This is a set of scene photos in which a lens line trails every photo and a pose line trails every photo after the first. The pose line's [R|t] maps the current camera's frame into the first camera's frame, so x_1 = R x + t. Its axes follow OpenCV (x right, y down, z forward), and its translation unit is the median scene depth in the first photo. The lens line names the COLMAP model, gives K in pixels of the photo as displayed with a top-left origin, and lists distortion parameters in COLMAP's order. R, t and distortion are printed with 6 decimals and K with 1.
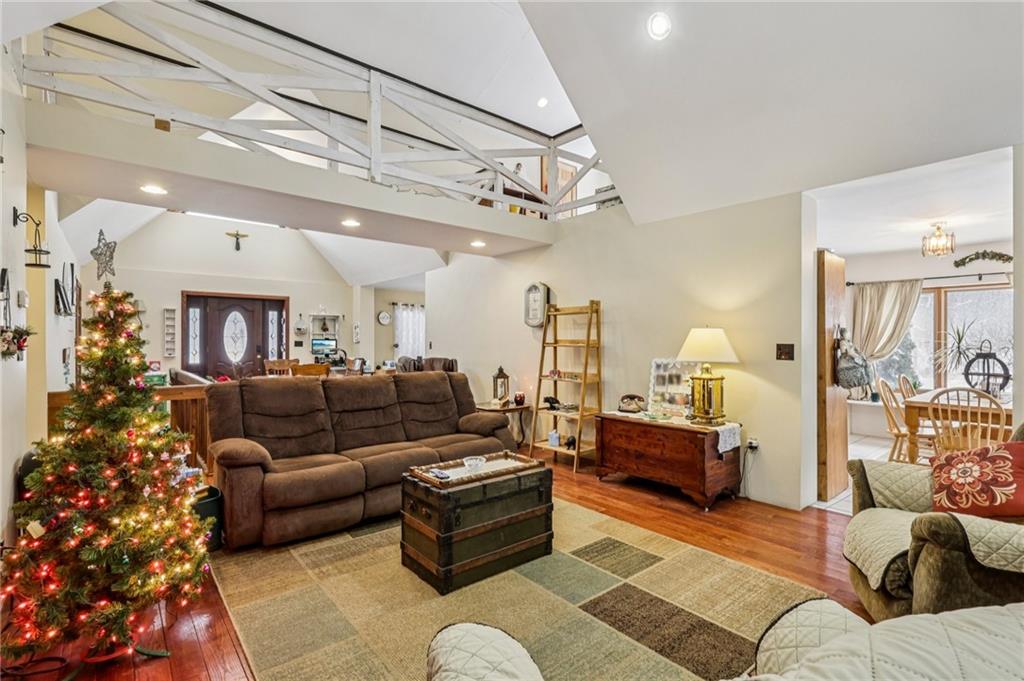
lens RADIAL K [[479.7, 0, 528.2], [0, 479.7, 342.8], [0, 0, 1]] dist [-0.001293, 0.000023]
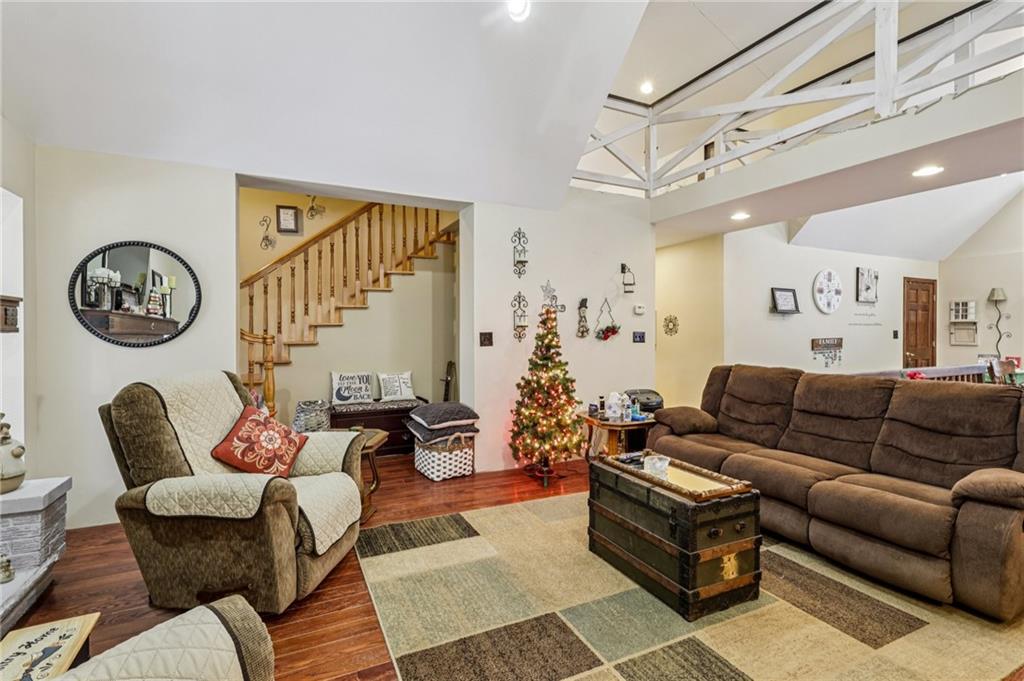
lens RADIAL K [[479.8, 0, 506.4], [0, 479.8, 334.0], [0, 0, 1]] dist [-0.000819, 0.000343]
pose [[-0.270698, 0.003414, -0.962658, 0.275953], [-0.006779, 0.999962, 0.005452, -0.001474], [0.962640, 0.008001, -0.270665, 0.306918]]
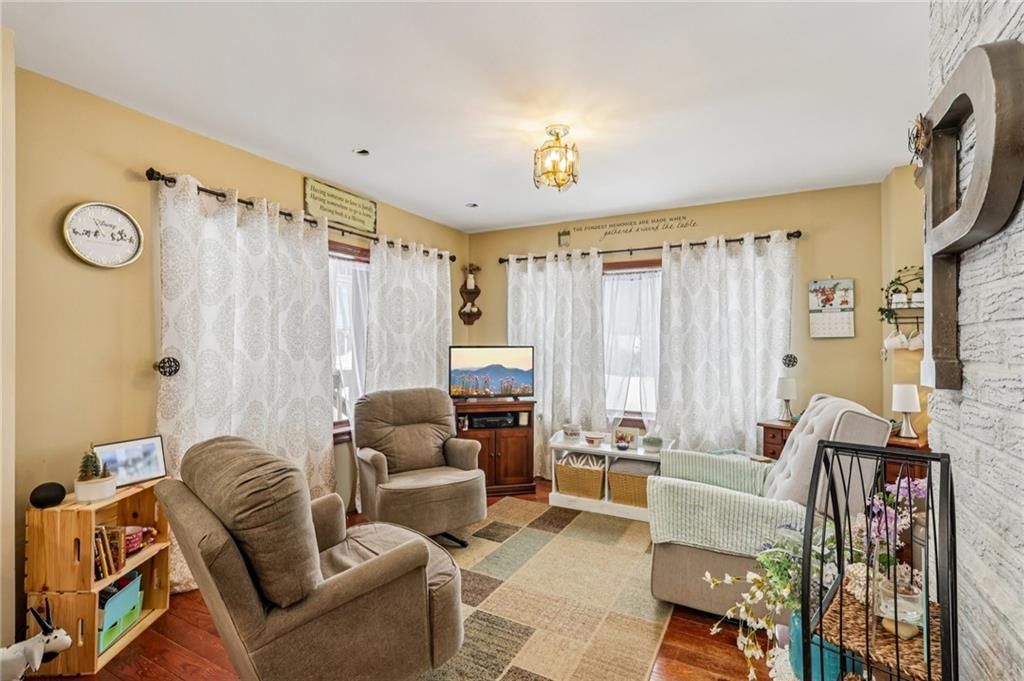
lens RADIAL K [[479.7, 0, 528.2], [0, 479.7, 342.8], [0, 0, 1]] dist [-0.001293, 0.000023]
pose [[0.930741, -0.003081, 0.365666, -0.240548], [0.006369, 0.999949, -0.007786, -0.002716], [-0.365624, 0.009576, 0.930713, 0.875860]]
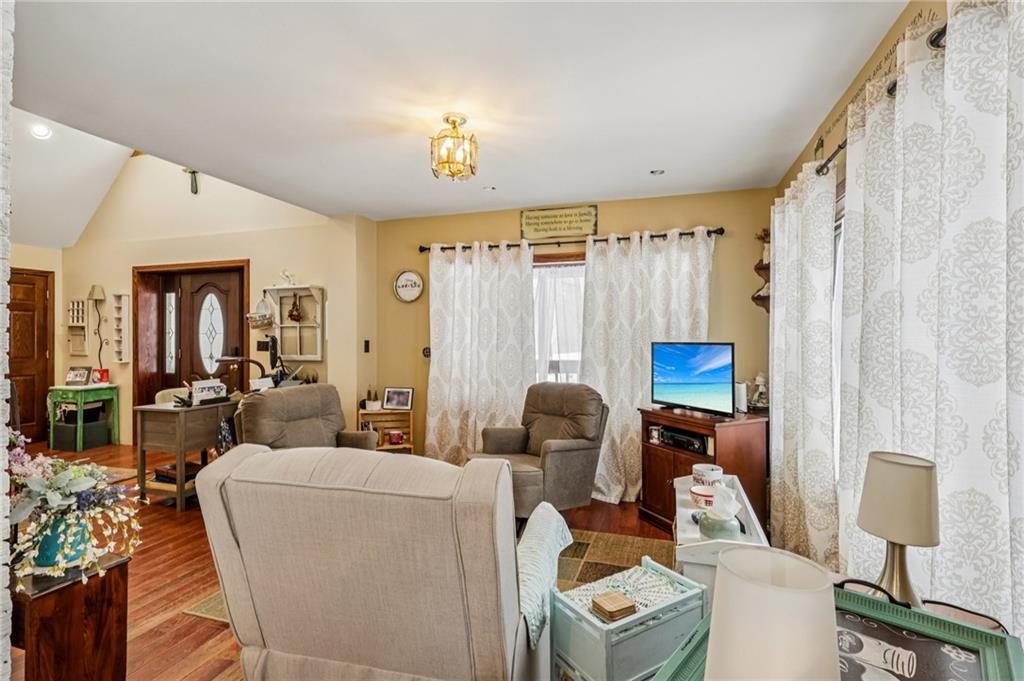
lens RADIAL K [[479.8, 0, 506.4], [0, 479.8, 334.0], [0, 0, 1]] dist [-0.000819, 0.000343]
pose [[0.512366, -0.006714, -0.858741, 0.124701], [-0.000852, 0.999965, -0.008327, -0.007347], [0.858767, 0.004998, 0.512342, 1.017791]]
